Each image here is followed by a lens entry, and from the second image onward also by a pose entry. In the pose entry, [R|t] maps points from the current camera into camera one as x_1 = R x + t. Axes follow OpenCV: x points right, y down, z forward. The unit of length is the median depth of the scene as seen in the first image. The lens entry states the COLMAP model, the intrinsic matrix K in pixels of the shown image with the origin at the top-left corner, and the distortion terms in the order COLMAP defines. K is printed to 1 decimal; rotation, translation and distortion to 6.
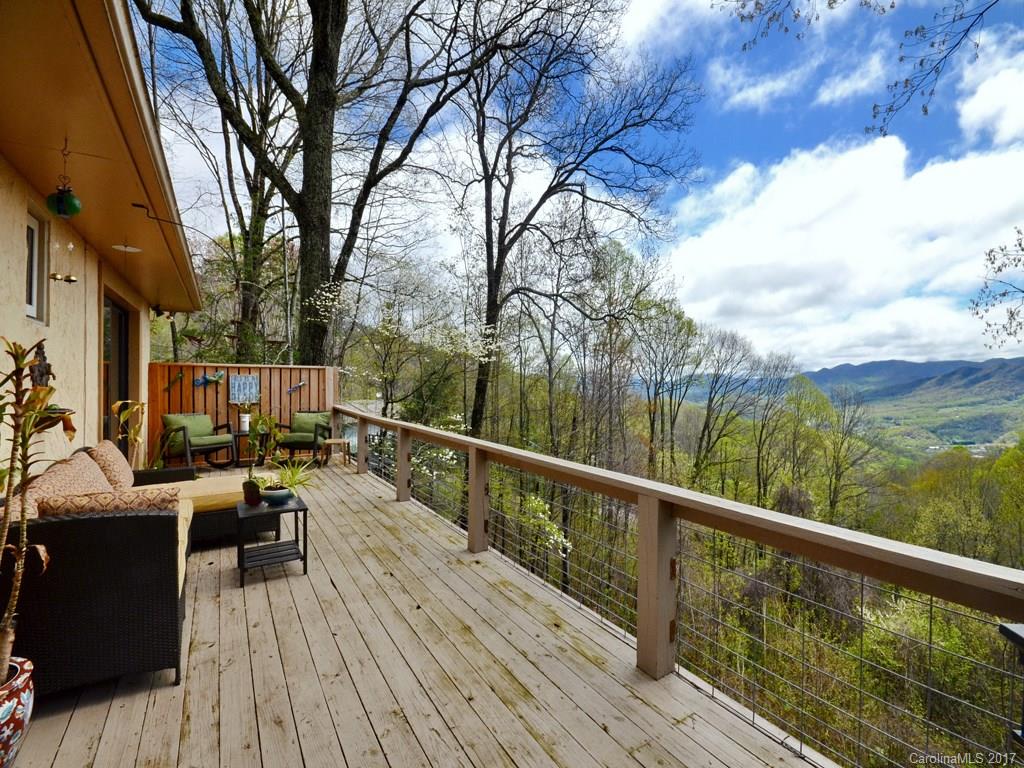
lens RADIAL K [[457.9, 0, 533.4], [0, 457.9, 383.9], [0, 0, 1]] dist [0.003886, -0.001042]
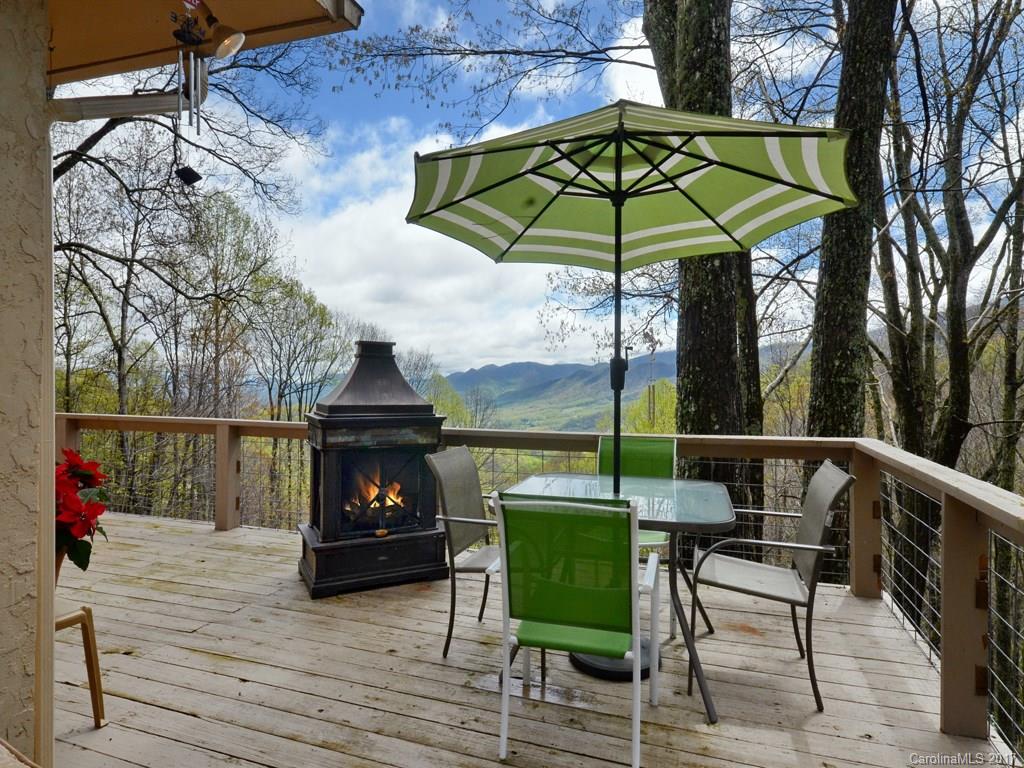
lens RADIAL K [[578.5, 0, 515.2], [0, 578.5, 376.7], [0, 0, 1]] dist [0.018555, 0.004629]
pose [[0.802773, 0.009570, 0.596208, -0.011753], [-0.000483, 0.999881, -0.015399, 0.007726], [-0.596284, 0.012074, 0.802683, -0.099017]]
